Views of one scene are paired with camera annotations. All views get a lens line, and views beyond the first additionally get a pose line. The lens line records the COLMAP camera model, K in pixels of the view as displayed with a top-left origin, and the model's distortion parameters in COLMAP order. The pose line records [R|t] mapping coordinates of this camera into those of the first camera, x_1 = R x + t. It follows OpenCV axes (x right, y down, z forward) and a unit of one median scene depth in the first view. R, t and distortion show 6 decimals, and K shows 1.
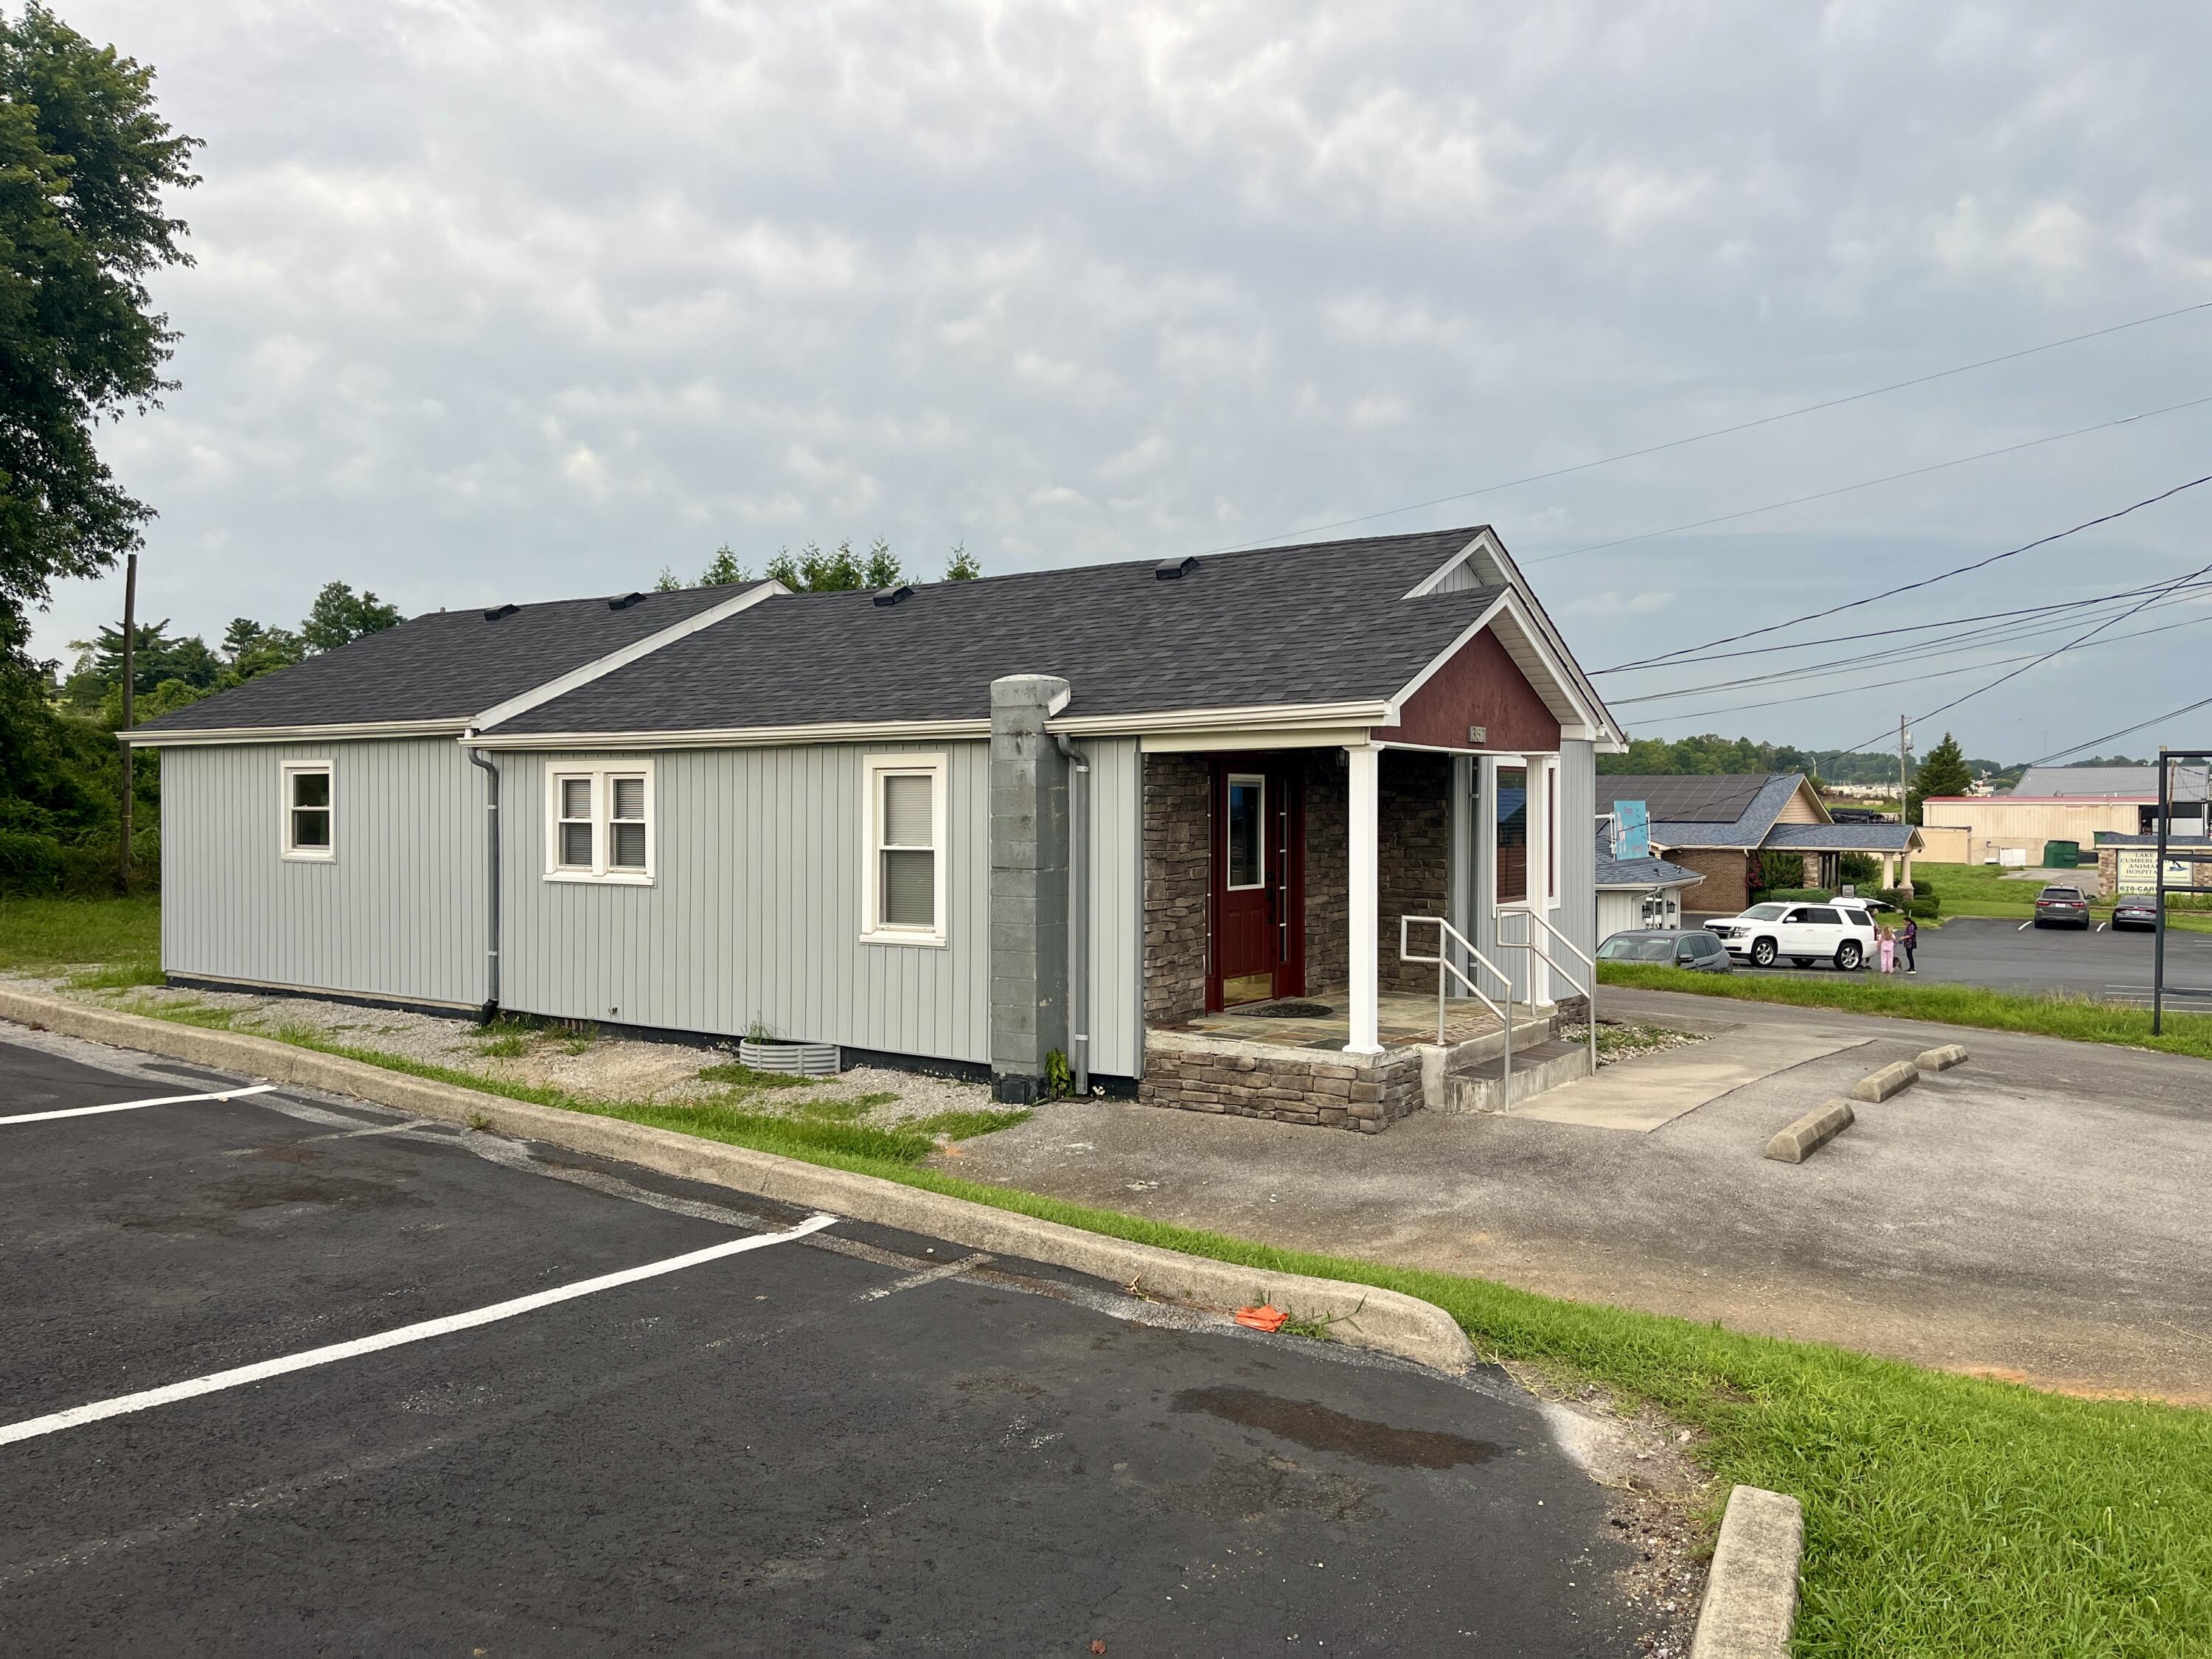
lens RADIAL K [[1678.5, 0, 1104.1], [0, 1678.5, 835.5], [0, 0, 1]] dist [0.080441, -0.112289]
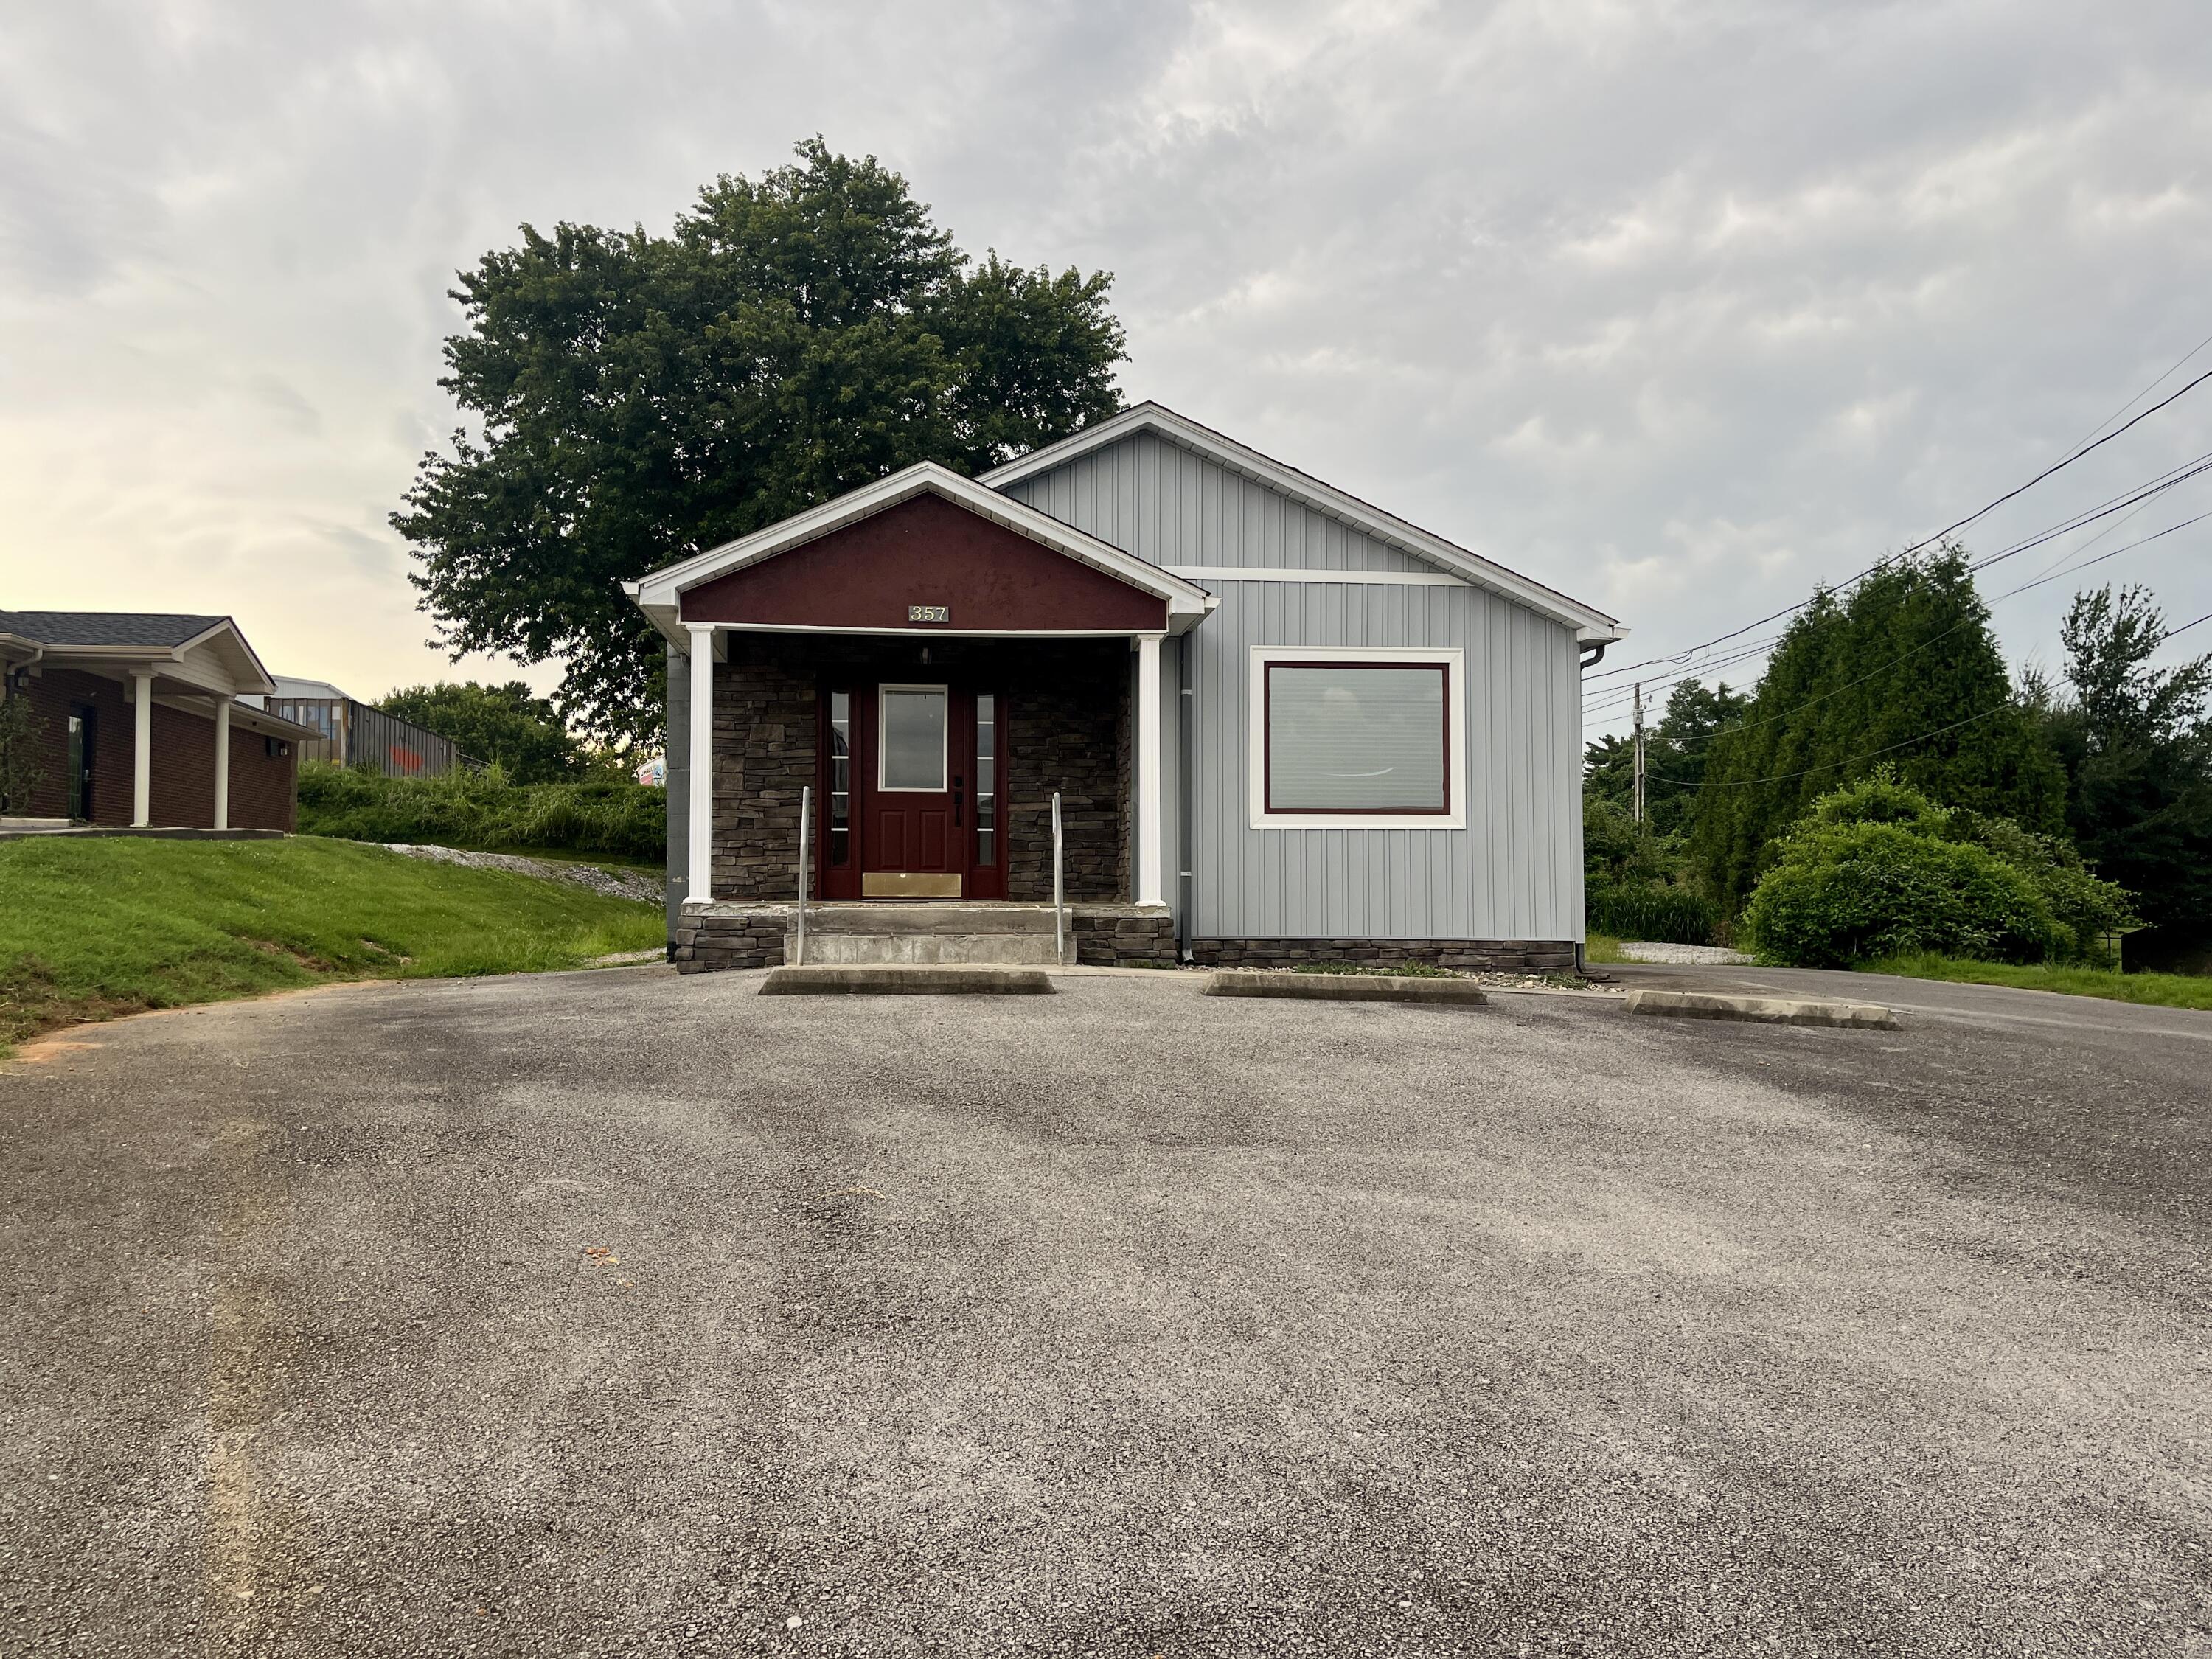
lens RADIAL K [[1678.5, 0, 1104.1], [0, 1678.5, 835.5], [0, 0, 1]] dist [0.080441, -0.112289]
pose [[0.650748, -0.033012, -0.758576, 0.104769], [-0.014353, 0.998341, -0.055760, 0.012705], [0.759158, 0.047174, 0.649194, 0.042599]]
